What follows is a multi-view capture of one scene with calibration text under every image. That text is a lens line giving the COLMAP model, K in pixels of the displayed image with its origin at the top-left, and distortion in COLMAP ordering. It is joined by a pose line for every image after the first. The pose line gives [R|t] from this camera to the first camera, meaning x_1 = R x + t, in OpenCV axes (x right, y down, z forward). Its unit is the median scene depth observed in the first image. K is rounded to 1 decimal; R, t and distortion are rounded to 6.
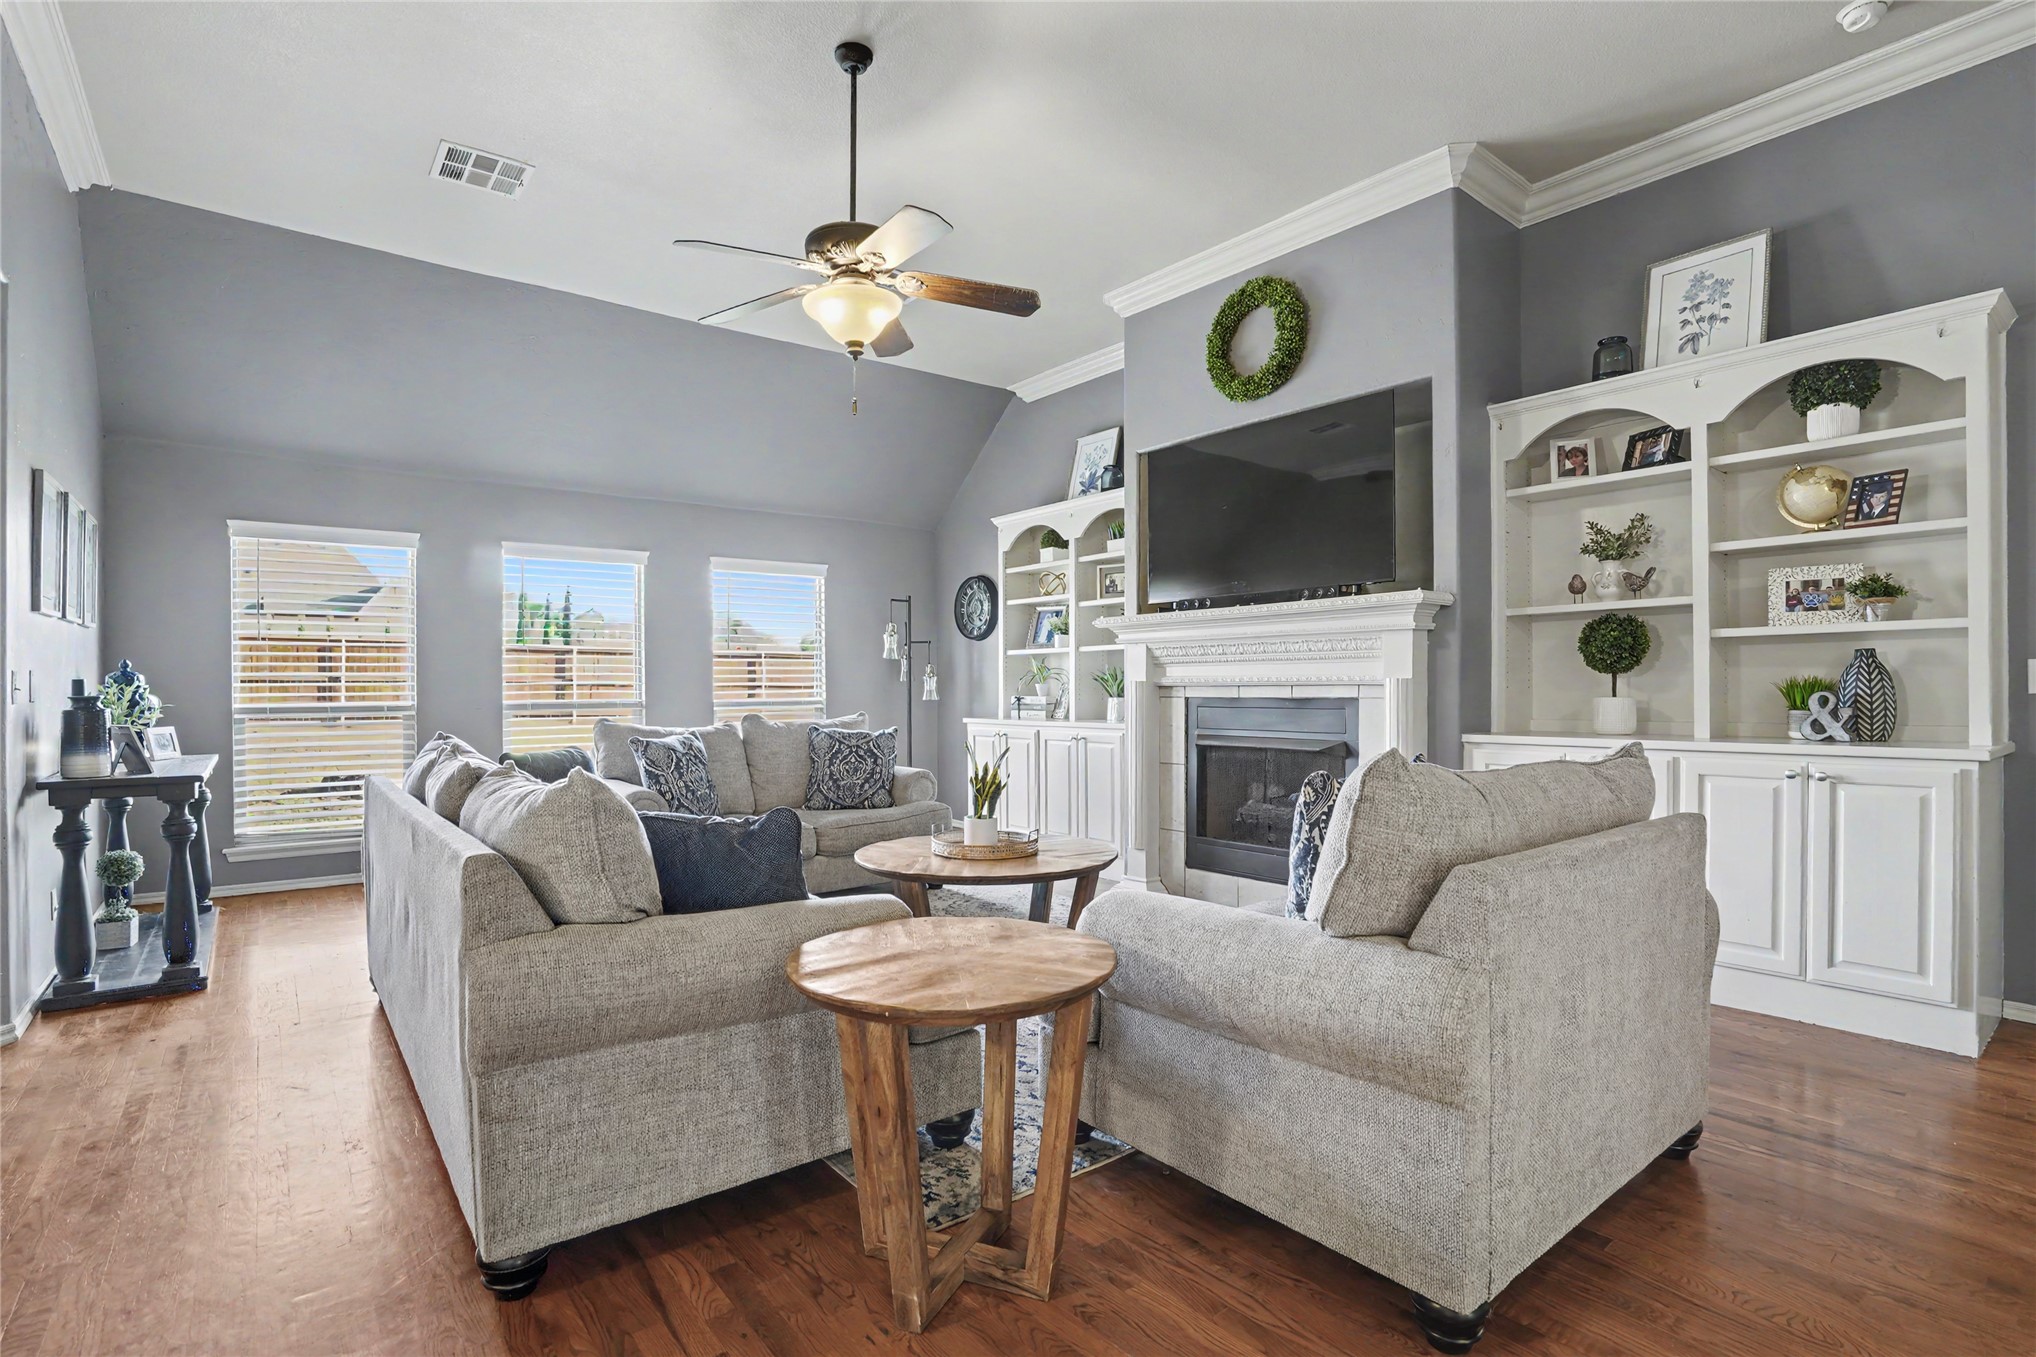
lens RADIAL K [[989.1, 0, 1021.4], [0, 989.1, 654.0], [0, 0, 1]] dist [-0.034378, 0.000444]
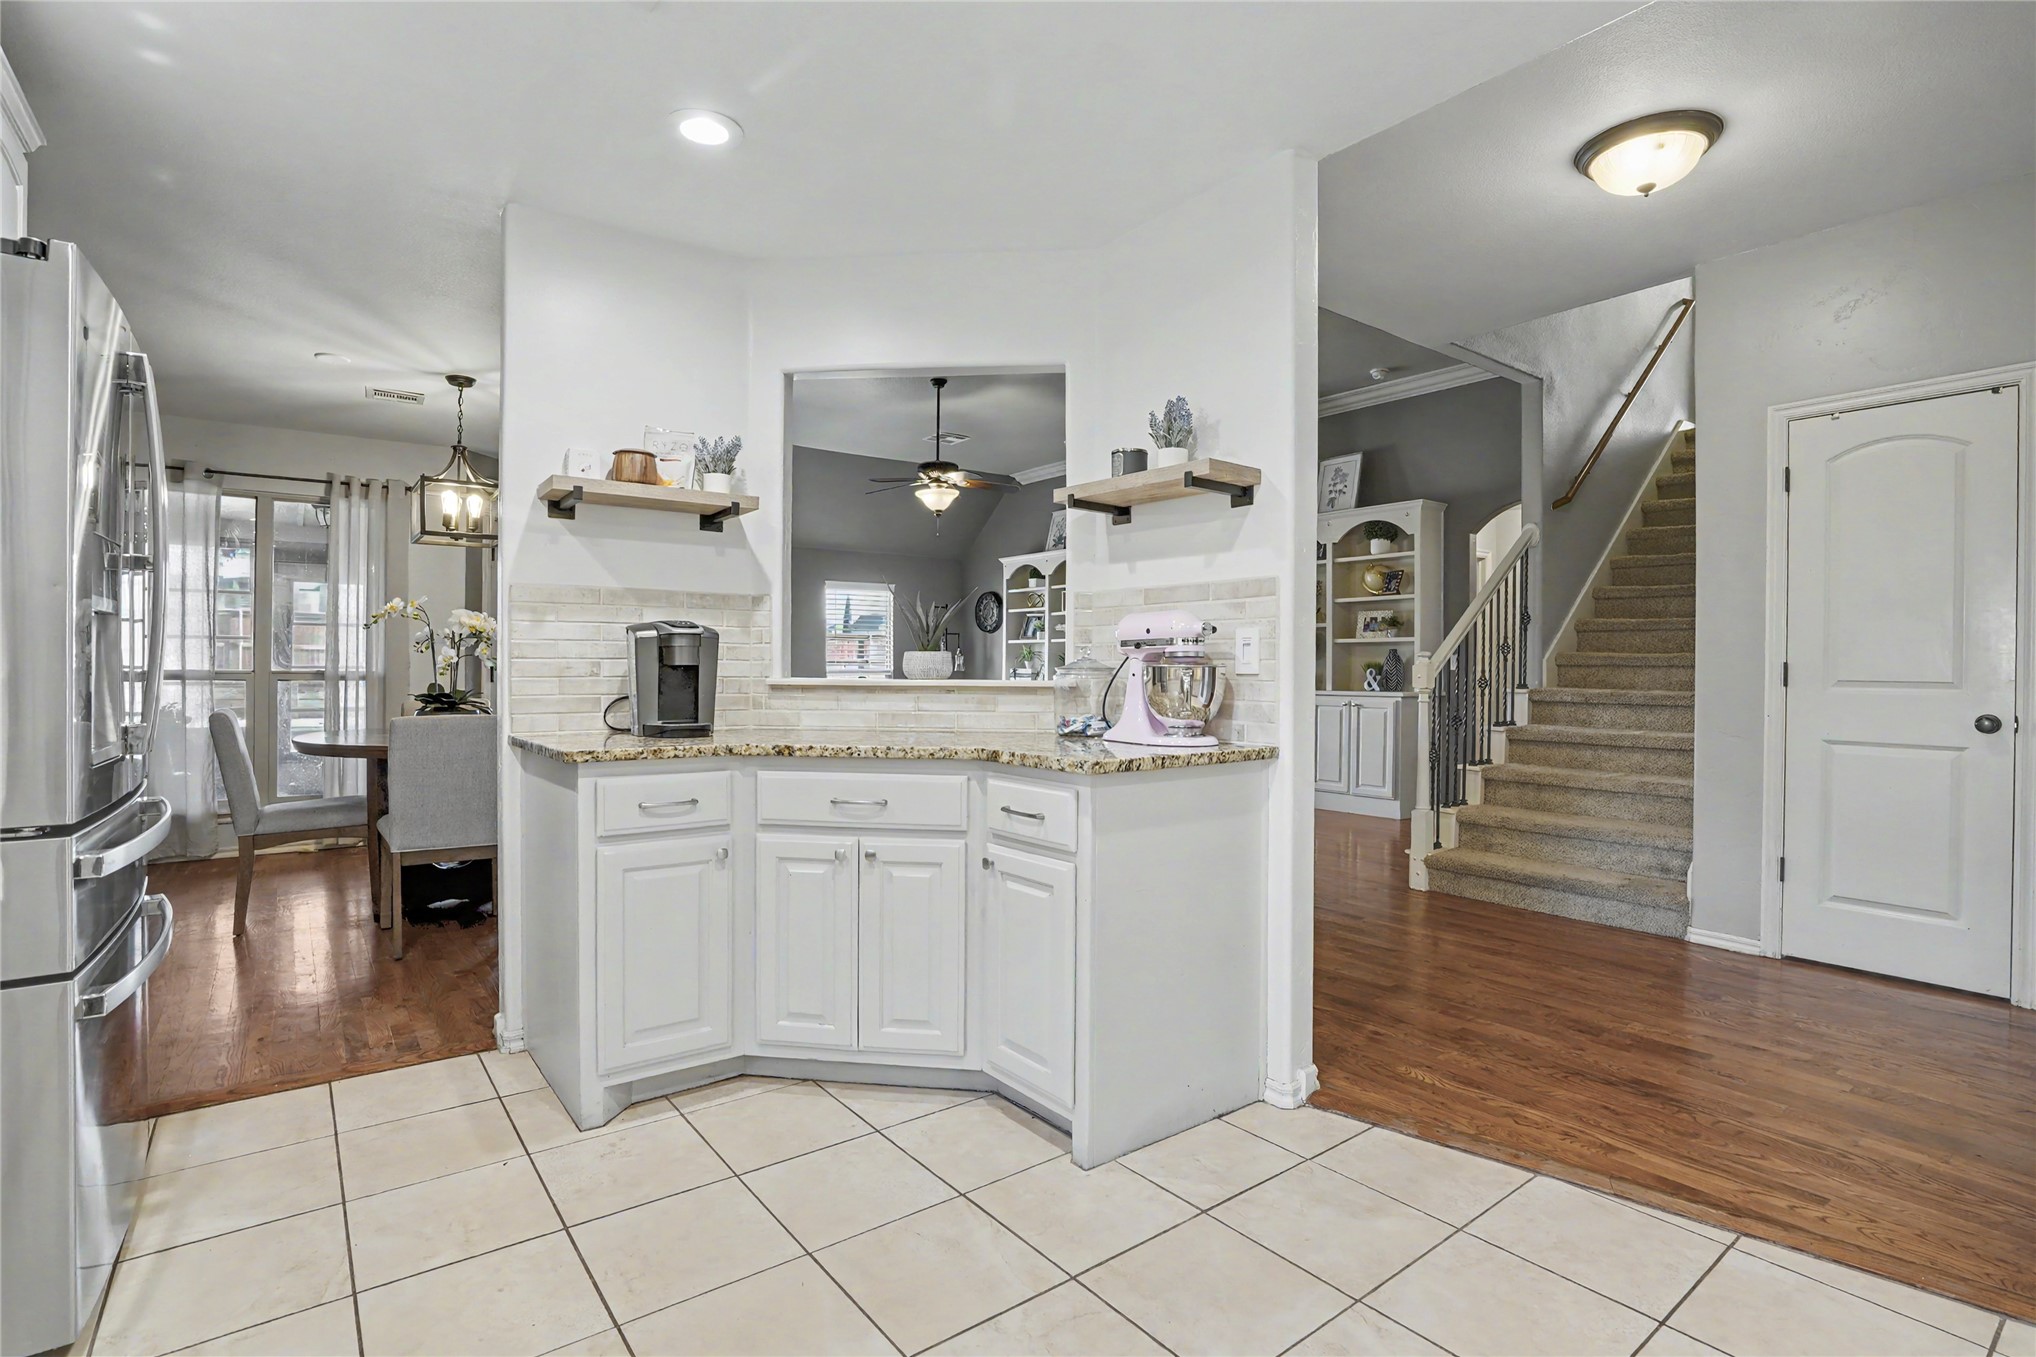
lens RADIAL K [[966.6, 0, 1018.0], [0, 966.6, 678.5], [0, 0, 1]] dist [-0.031330, 0.000815]
pose [[0.999785, 0.015159, -0.014118, 0.048306], [-0.014521, 0.998916, 0.044230, -0.022107], [0.014773, -0.044016, 0.998922, -1.111583]]
